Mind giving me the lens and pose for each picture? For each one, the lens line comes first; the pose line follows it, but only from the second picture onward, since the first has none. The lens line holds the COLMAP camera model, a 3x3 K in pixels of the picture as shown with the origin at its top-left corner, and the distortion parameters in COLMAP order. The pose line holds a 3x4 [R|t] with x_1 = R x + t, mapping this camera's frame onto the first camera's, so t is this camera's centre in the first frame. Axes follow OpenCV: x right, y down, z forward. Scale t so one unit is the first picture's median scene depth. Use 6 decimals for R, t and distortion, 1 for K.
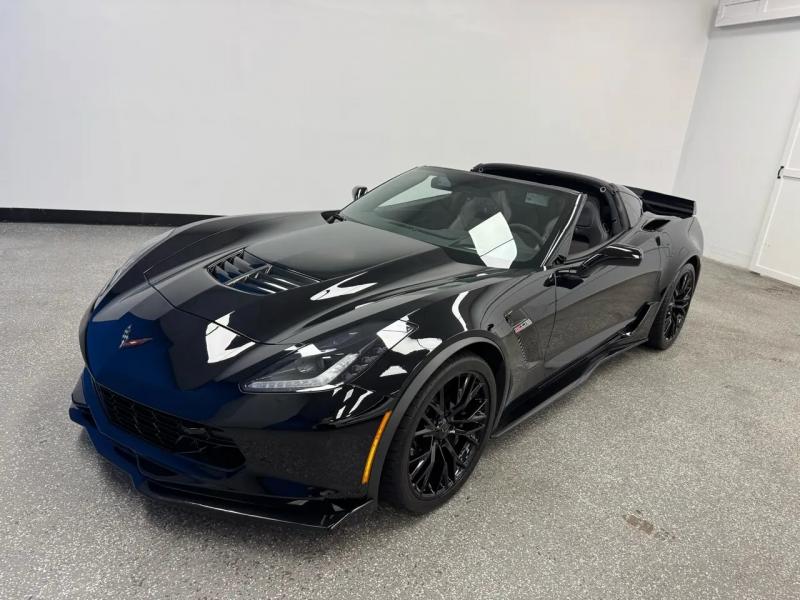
lens RADIAL K [[583.4, 0, 407.9], [0, 583.4, 301.6], [0, 0, 1]] dist [0.020770, -0.043587]
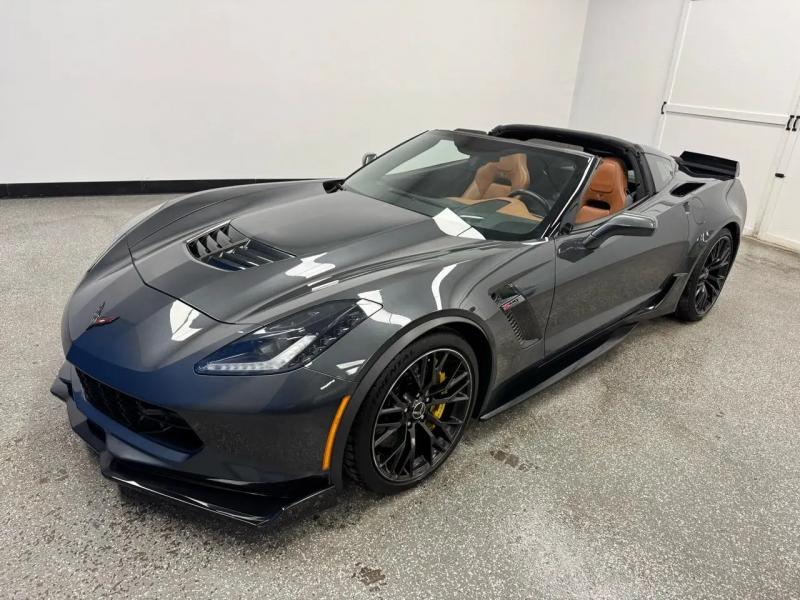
lens RADIAL K [[583.4, 0, 405.0], [0, 583.4, 299.7], [0, 0, 1]] dist [0.020770, -0.043587]
pose [[0.994987, 0.003342, -0.099950, 0.094845], [0.002460, 0.998321, 0.057870, -0.014552], [0.099975, -0.057825, 0.993308, 0.043356]]
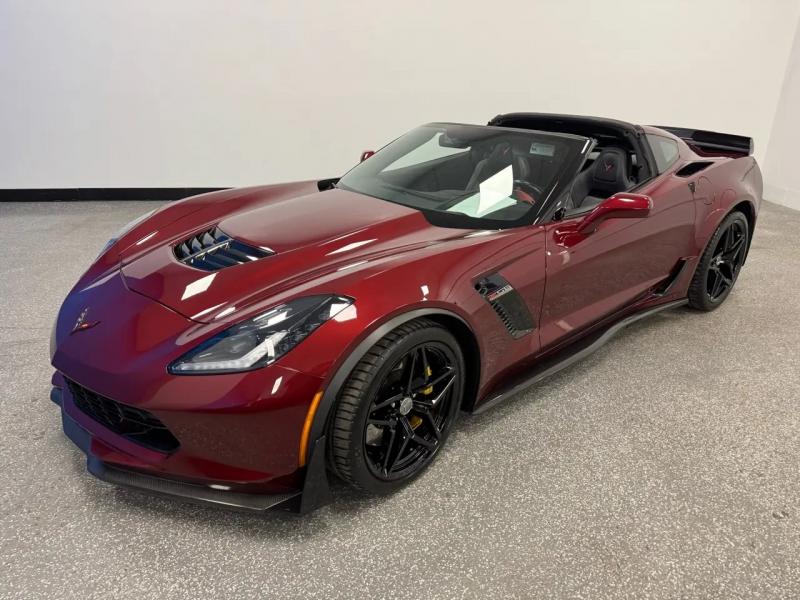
lens RADIAL K [[583.4, 0, 401.9], [0, 583.4, 298.3], [0, 0, 1]] dist [0.020770, -0.043587]
pose [[0.986583, -0.036635, -0.159095, 0.153616], [0.045501, 0.997587, 0.052444, -0.003080], [0.156790, -0.058980, 0.985869, 0.063183]]
